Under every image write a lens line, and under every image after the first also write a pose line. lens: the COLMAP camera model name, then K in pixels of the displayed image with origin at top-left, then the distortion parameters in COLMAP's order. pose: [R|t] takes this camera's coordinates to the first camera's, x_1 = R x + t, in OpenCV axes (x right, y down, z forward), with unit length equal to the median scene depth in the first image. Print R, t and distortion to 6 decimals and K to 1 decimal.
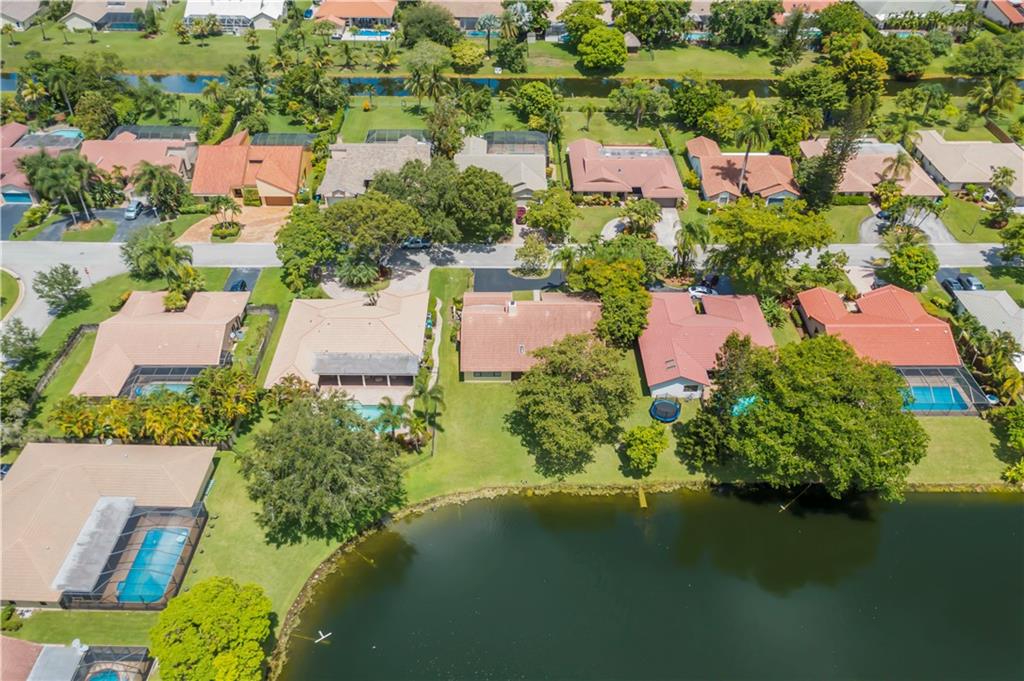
lens RADIAL K [[834.7, 0, 509.5], [0, 834.7, 335.7], [0, 0, 1]] dist [0.000910, 0.001175]
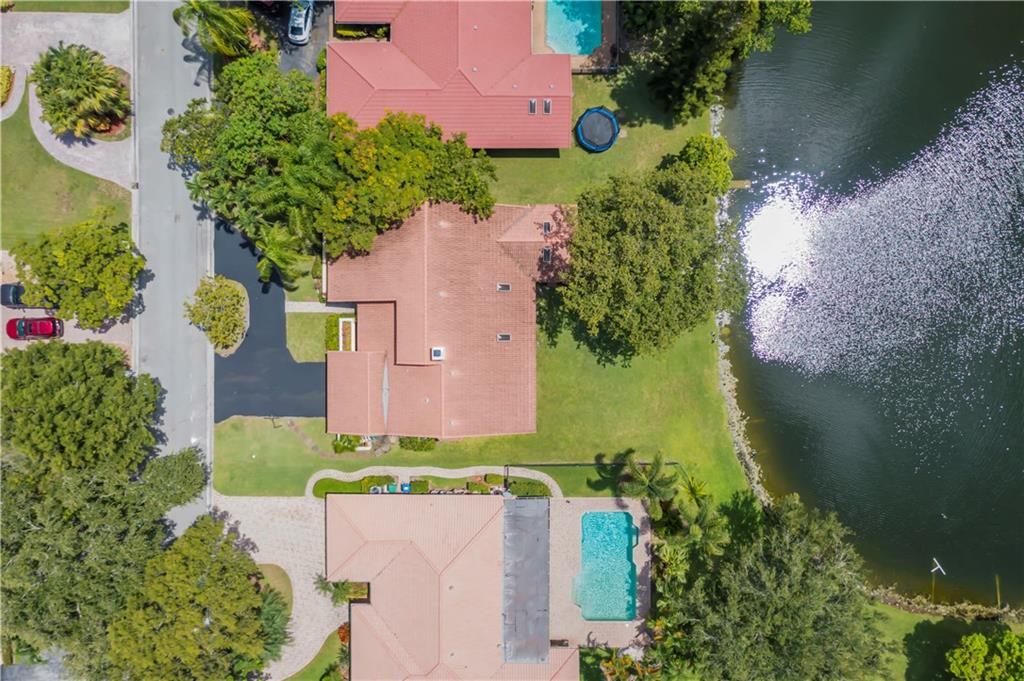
lens RADIAL K [[834.7, 0, 509.5], [0, 834.7, 335.7], [0, 0, 1]] dist [0.000910, 0.001175]
pose [[0.006354, -0.999979, 0.001134, 0.015916], [0.622831, 0.004845, 0.782342, -0.486776], [-0.782331, -0.004265, 0.622849, 0.621372]]
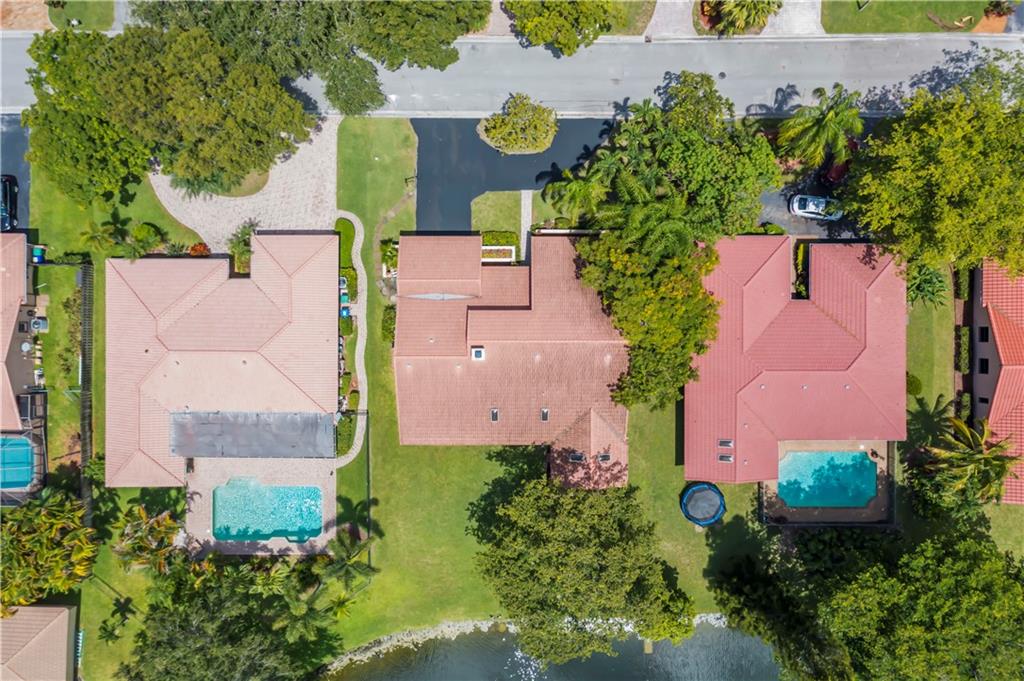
lens RADIAL K [[834.7, 0, 509.5], [0, 834.7, 335.7], [0, 0, 1]] dist [0.000910, 0.001175]
pose [[0.999971, 0.007663, 0.000391, 0.025789], [-0.005046, 0.618384, 0.785860, -0.529947], [0.005780, -0.785839, 0.618405, 0.674875]]
